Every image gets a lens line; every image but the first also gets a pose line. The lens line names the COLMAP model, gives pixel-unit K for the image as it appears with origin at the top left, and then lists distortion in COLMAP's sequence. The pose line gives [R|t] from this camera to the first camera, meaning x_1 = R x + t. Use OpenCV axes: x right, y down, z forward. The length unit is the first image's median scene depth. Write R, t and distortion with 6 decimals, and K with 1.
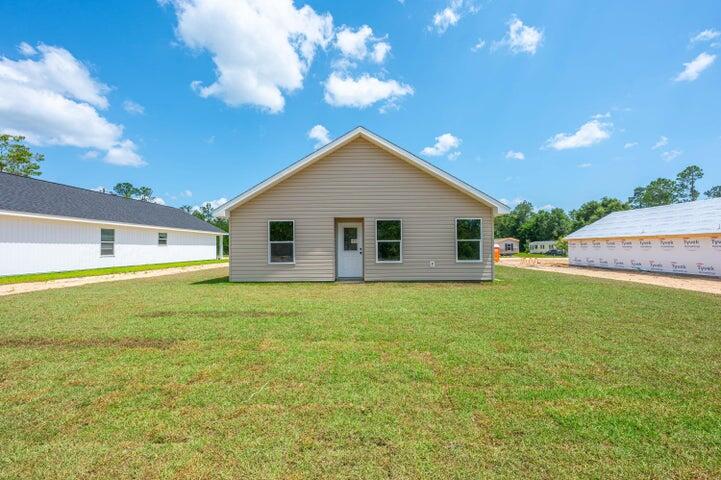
lens RADIAL K [[286.5, 0, 361.6], [0, 286.5, 241.9], [0, 0, 1]] dist [0.002095, 0.000091]
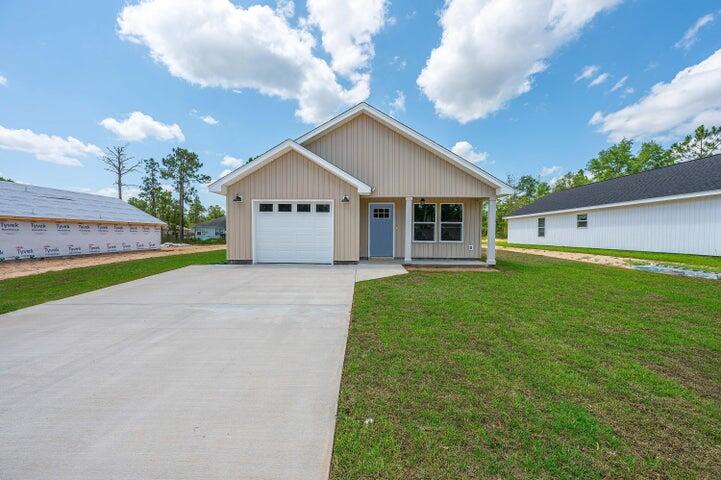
lens RADIAL K [[286.5, 0, 360.7], [0, 286.5, 238.6], [0, 0, 1]] dist [0.002095, 0.000091]
pose [[-0.999723, 0.002892, -0.023342, 0.031293], [0.002910, 0.999996, -0.000697, 0.047909], [0.023340, -0.000764, -0.999727, 2.037159]]
